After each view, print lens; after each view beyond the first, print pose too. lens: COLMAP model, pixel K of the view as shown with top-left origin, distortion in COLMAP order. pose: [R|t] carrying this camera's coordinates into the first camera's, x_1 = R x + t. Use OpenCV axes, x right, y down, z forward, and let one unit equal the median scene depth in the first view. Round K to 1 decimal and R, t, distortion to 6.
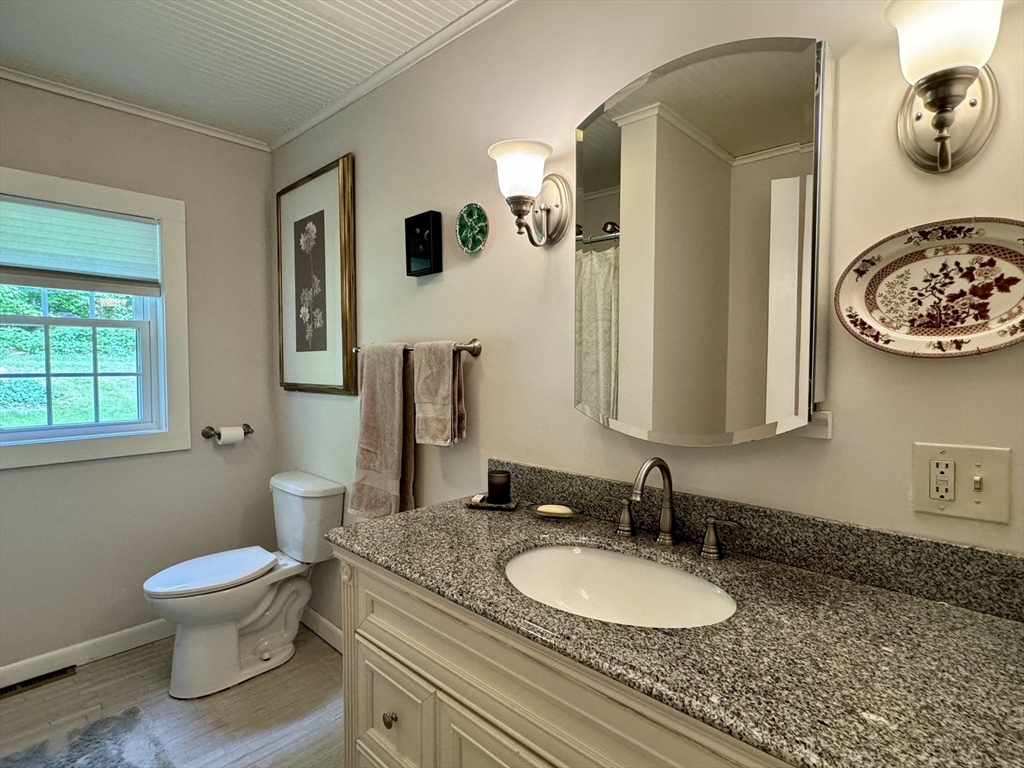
lens RADIAL K [[543.0, 0, 513.9], [0, 543.0, 384.1], [0, 0, 1]] dist [-0.002483, 0.001025]
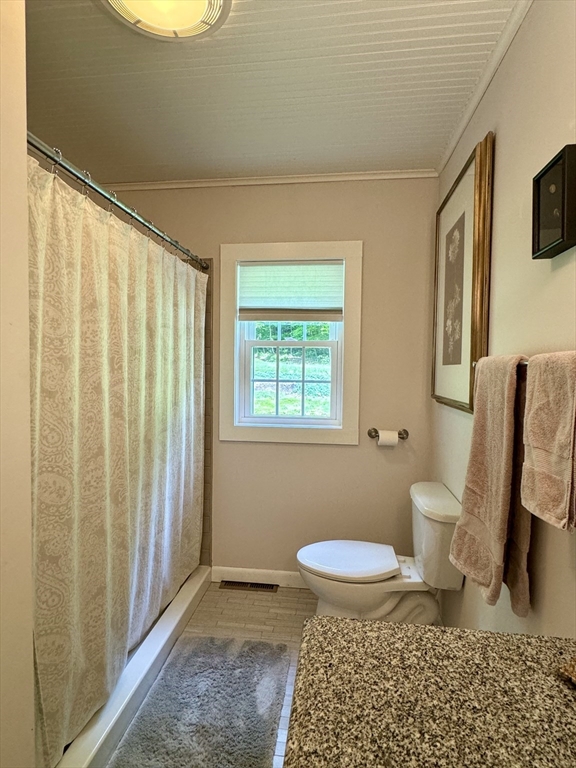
lens RADIAL K [[407.3, 0, 284.0], [0, 407.3, 383.7], [0, 0, 1]] dist [-0.002483, 0.001025]
pose [[0.591363, 0.040857, -0.805370, 0.035648], [-0.045638, 0.998811, 0.017160, -0.027384], [0.805113, 0.026607, 0.592524, 0.354661]]
